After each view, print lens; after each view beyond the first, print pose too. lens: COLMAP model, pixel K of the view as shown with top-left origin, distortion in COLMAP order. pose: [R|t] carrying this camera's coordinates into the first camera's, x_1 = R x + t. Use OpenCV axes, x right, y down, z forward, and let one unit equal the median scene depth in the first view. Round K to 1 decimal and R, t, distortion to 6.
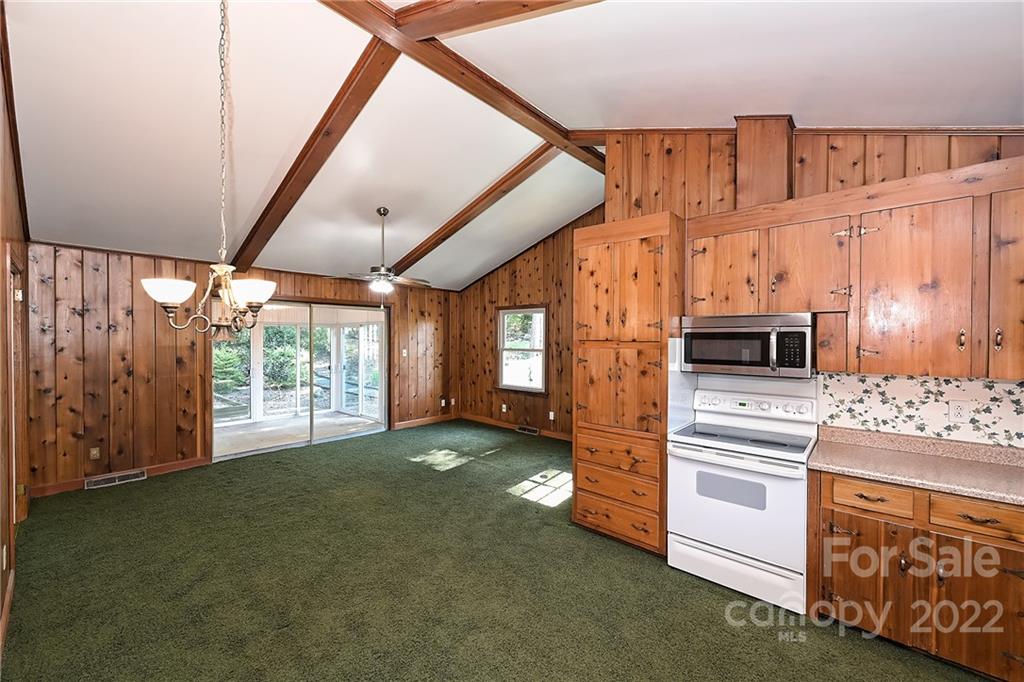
lens RADIAL K [[405.0, 0, 506.1], [0, 405.0, 342.2], [0, 0, 1]] dist [0.000723, -0.000143]
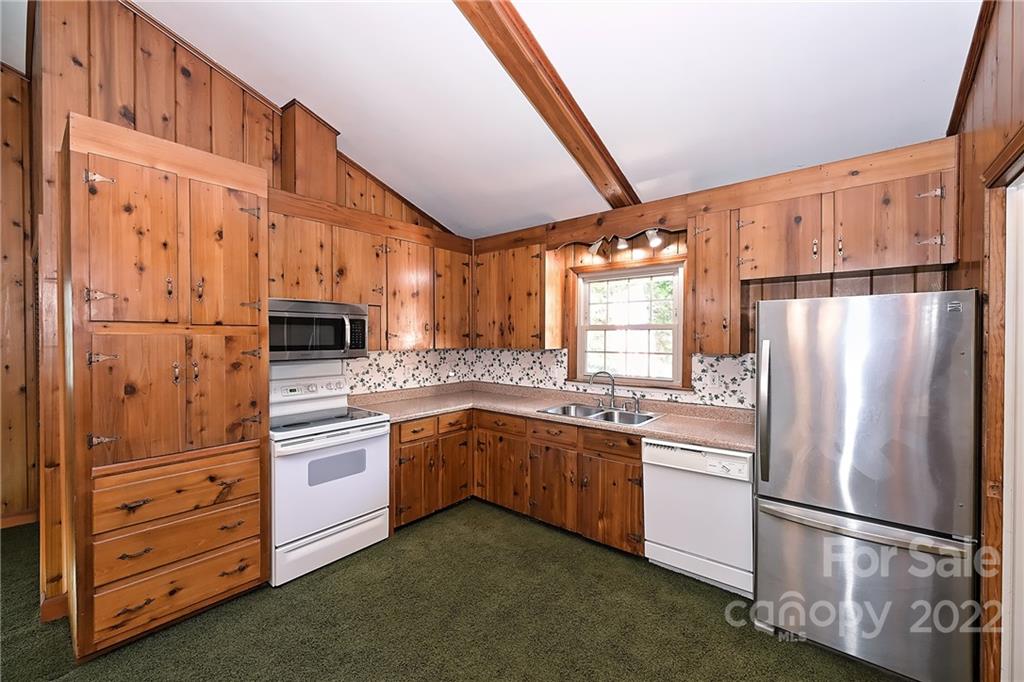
lens RADIAL K [[405.0, 0, 513.4], [0, 405.0, 342.1], [0, 0, 1]] dist [0.000723, -0.000143]
pose [[-0.046764, -0.017364, 0.998755, -0.269698], [0.008156, 0.999809, 0.017764, 0.012872], [-0.998873, 0.008976, -0.046614, 0.307731]]
